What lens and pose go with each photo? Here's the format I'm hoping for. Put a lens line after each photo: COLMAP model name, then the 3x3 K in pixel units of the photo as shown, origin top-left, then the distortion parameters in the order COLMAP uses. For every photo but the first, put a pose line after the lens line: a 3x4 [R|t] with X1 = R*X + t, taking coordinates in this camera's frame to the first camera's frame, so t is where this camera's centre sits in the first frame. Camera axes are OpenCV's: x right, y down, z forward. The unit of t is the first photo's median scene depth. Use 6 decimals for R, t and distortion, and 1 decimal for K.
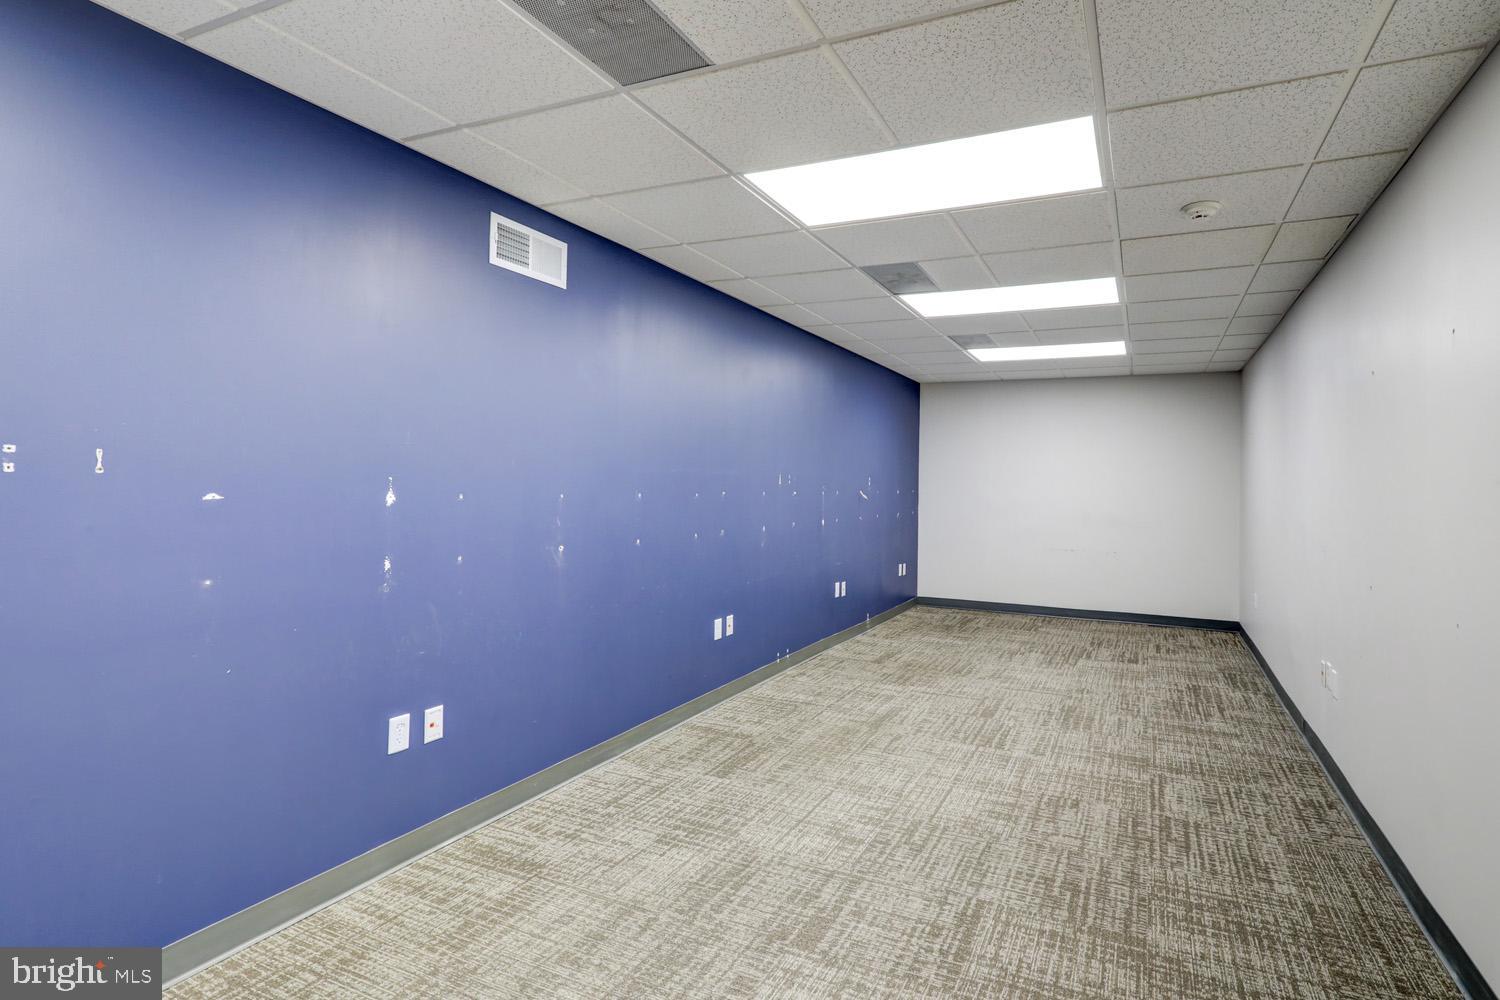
lens RADIAL K [[809.9, 0, 752.9], [0, 809.9, 490.4], [0, 0, 1]] dist [-0.003257, -0.000472]
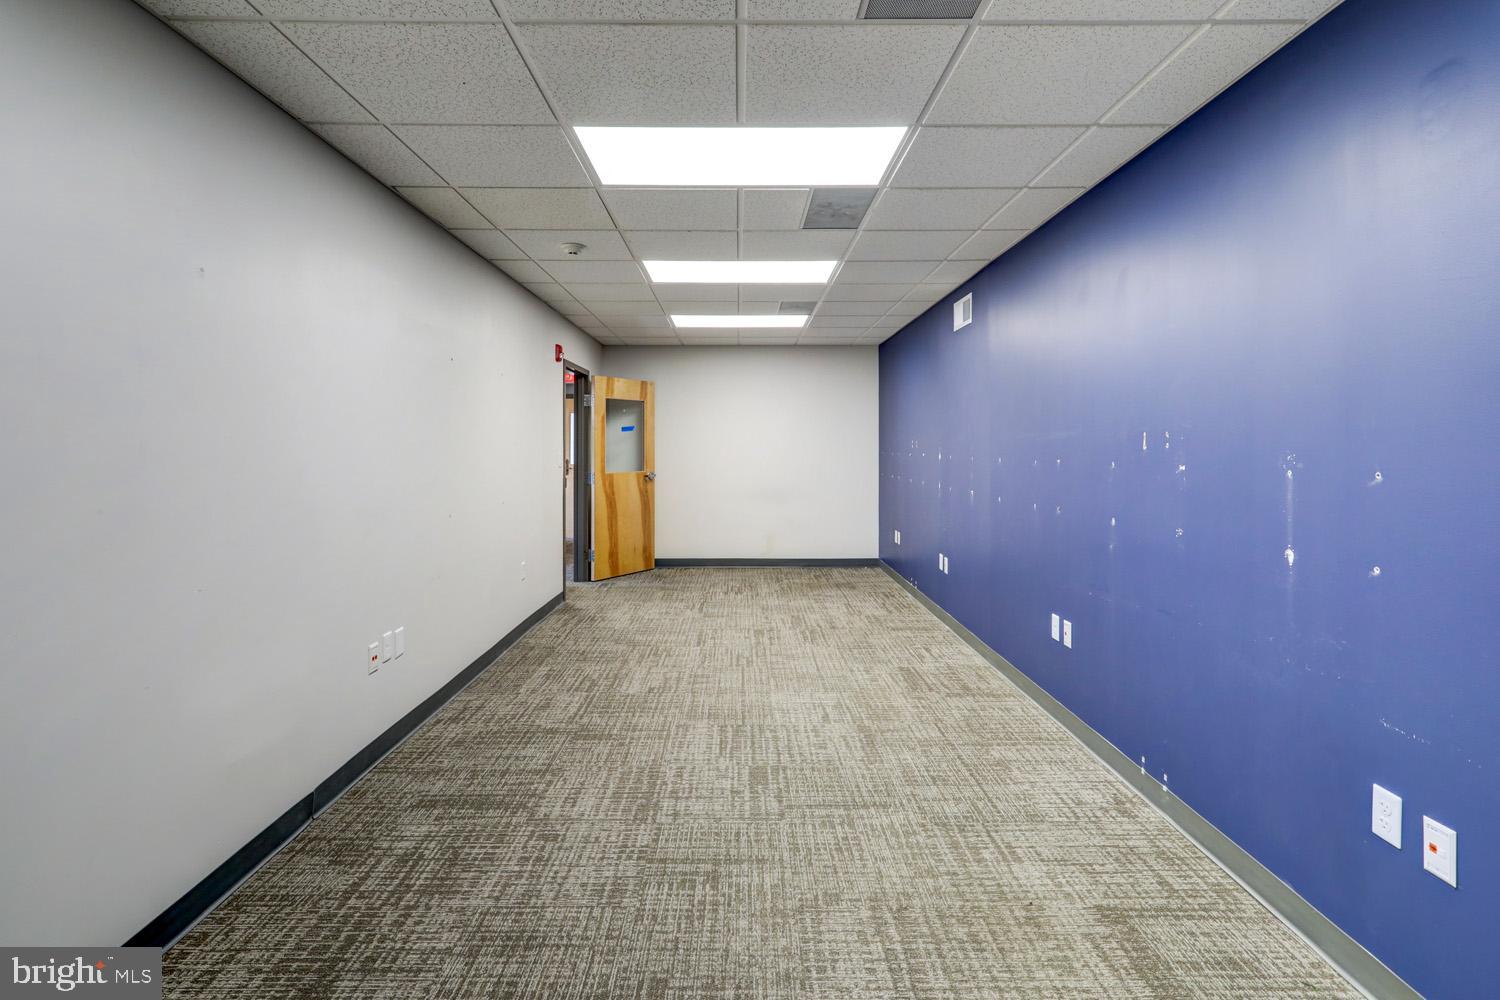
lens RADIAL K [[742.0, 0, 749.1], [0, 742.0, 495.5], [0, 0, 1]] dist [0.000401, 0.000009]
pose [[-0.889547, 0.012631, -0.456670, 0.641616], [-0.019004, 0.997729, 0.064614, -0.004457], [0.456449, 0.066156, -0.887287, 1.694193]]
